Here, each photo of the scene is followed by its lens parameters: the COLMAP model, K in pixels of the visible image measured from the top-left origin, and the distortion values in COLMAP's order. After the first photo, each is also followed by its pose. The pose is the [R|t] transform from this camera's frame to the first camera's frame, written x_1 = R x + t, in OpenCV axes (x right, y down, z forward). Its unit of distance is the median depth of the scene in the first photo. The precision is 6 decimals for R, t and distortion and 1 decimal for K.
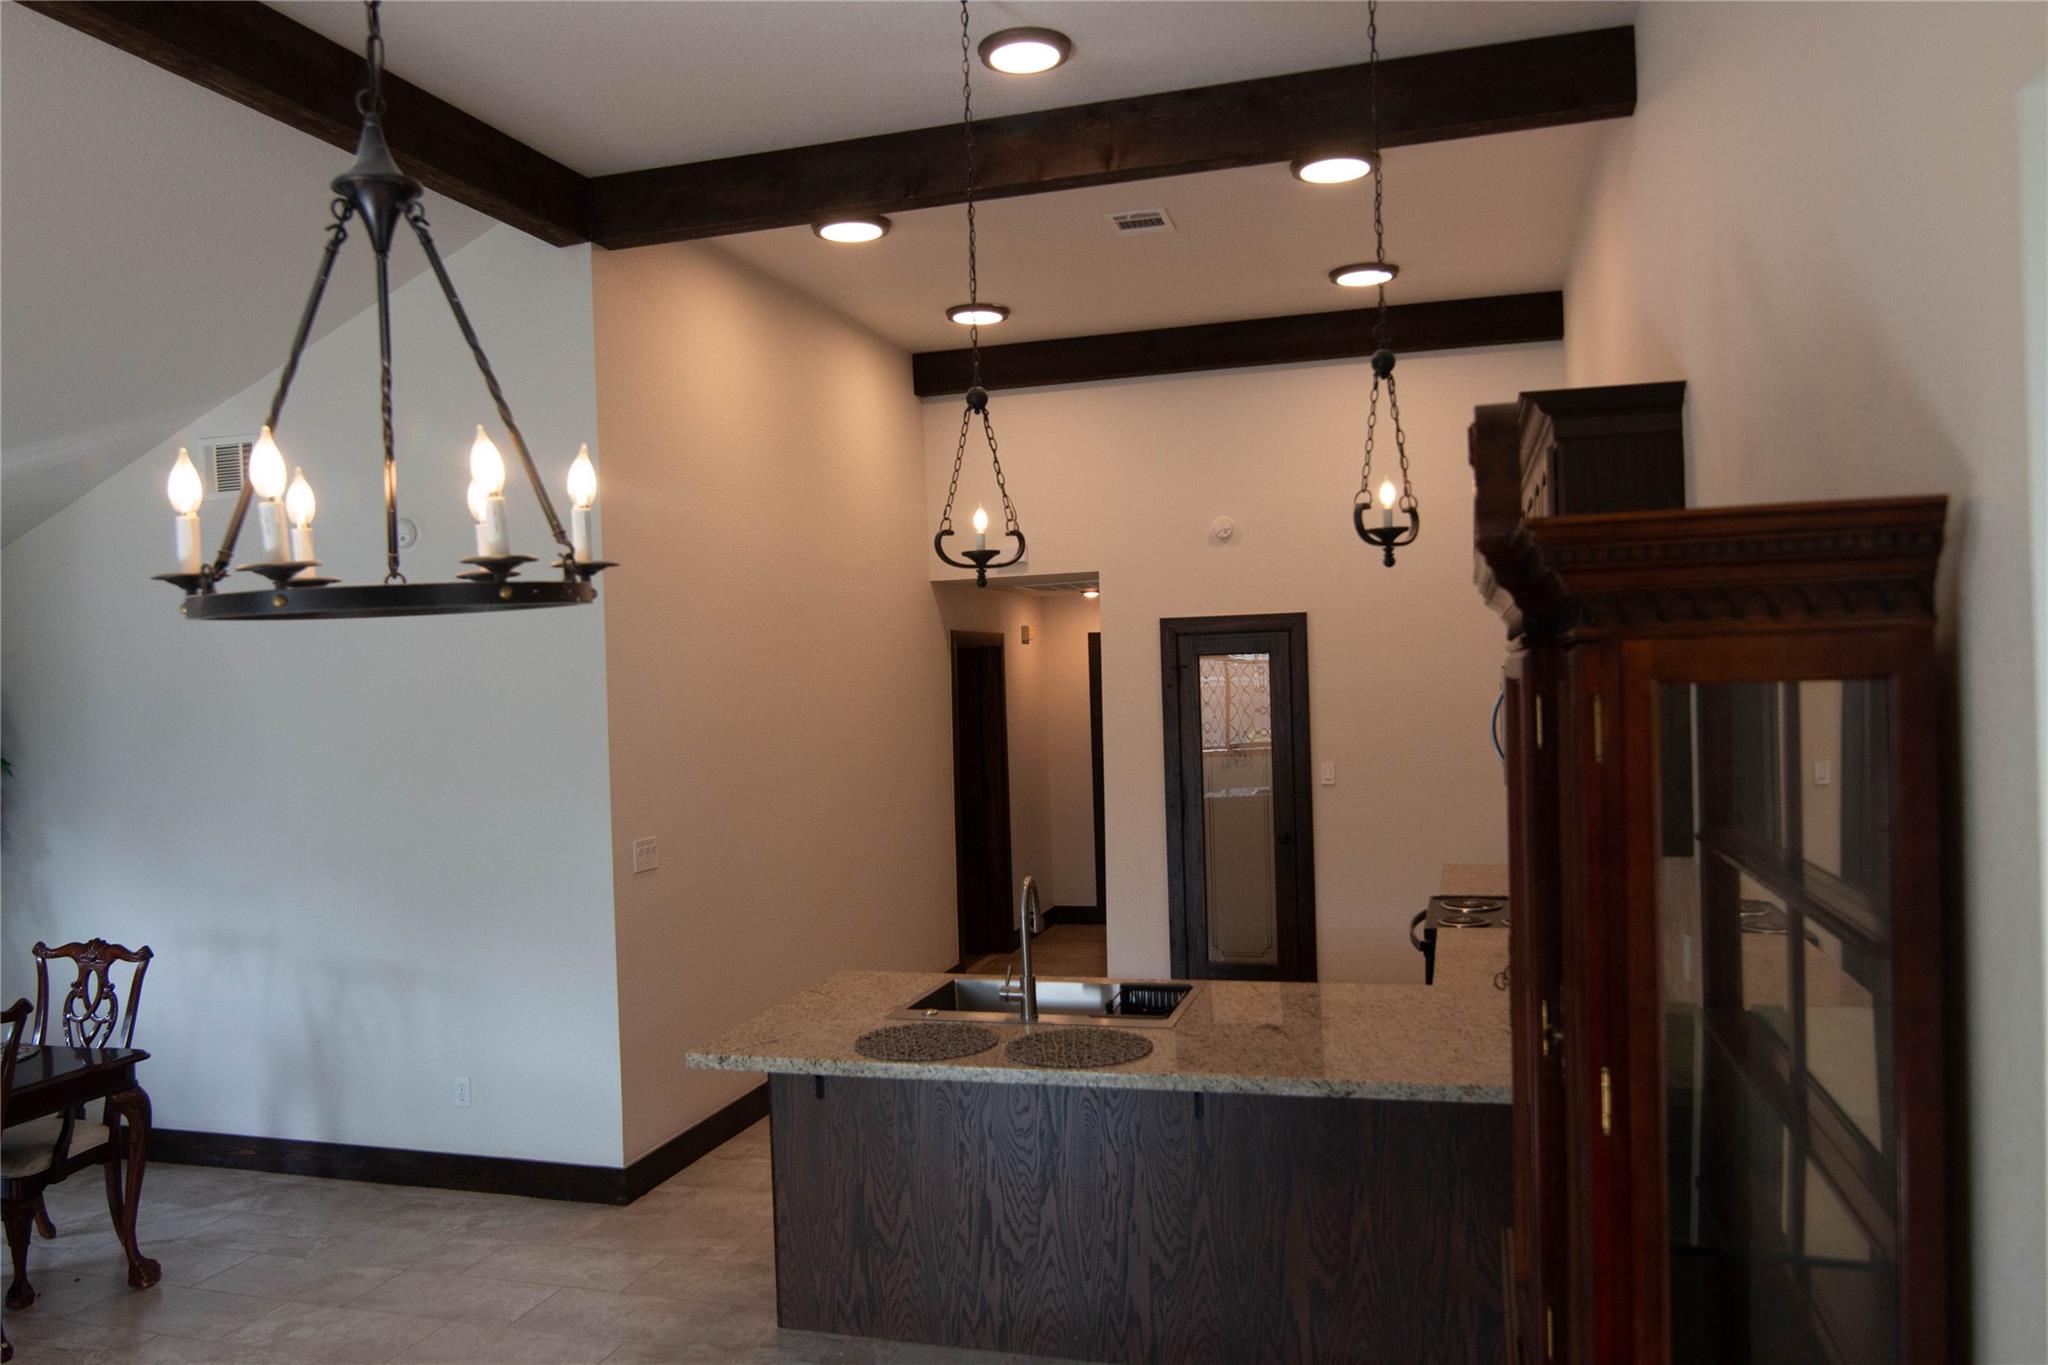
lens RADIAL K [[1516.8, 0, 998.4], [0, 1516.8, 693.5], [0, 0, 1]] dist [-0.015546, -0.004971]
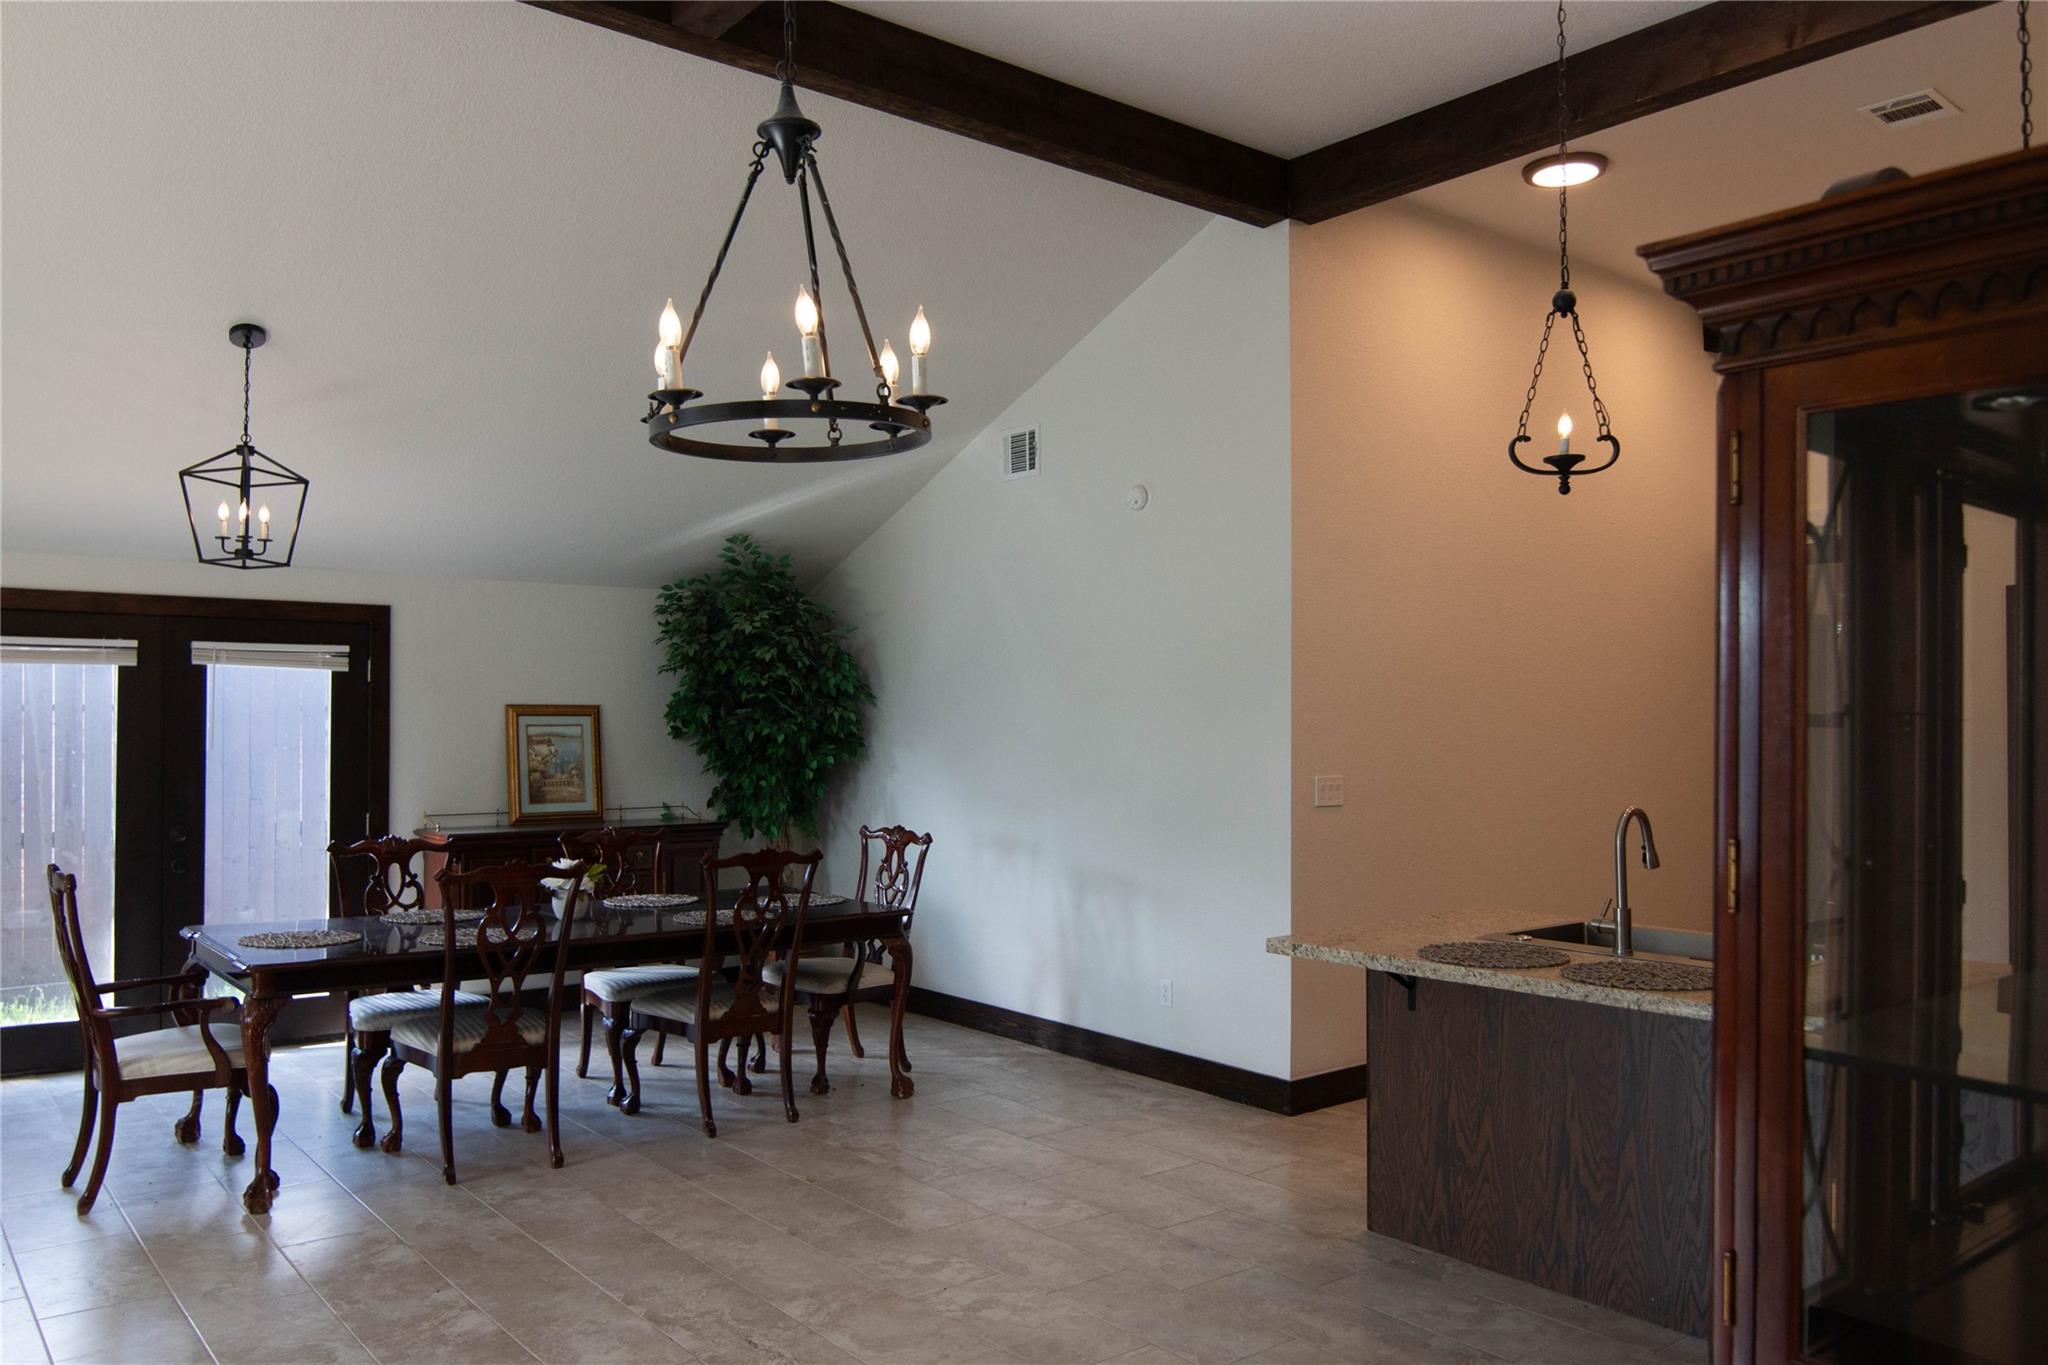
lens RADIAL K [[1502.5, 0, 984.2], [0, 1502.5, 687.9], [0, 0, 1]] dist [-0.016588, 0.001250]
pose [[0.823680, 0.025693, -0.566473, 0.201324], [-0.038164, 0.999220, -0.010172, 0.068437], [0.565770, 0.029997, 0.824018, 0.000085]]
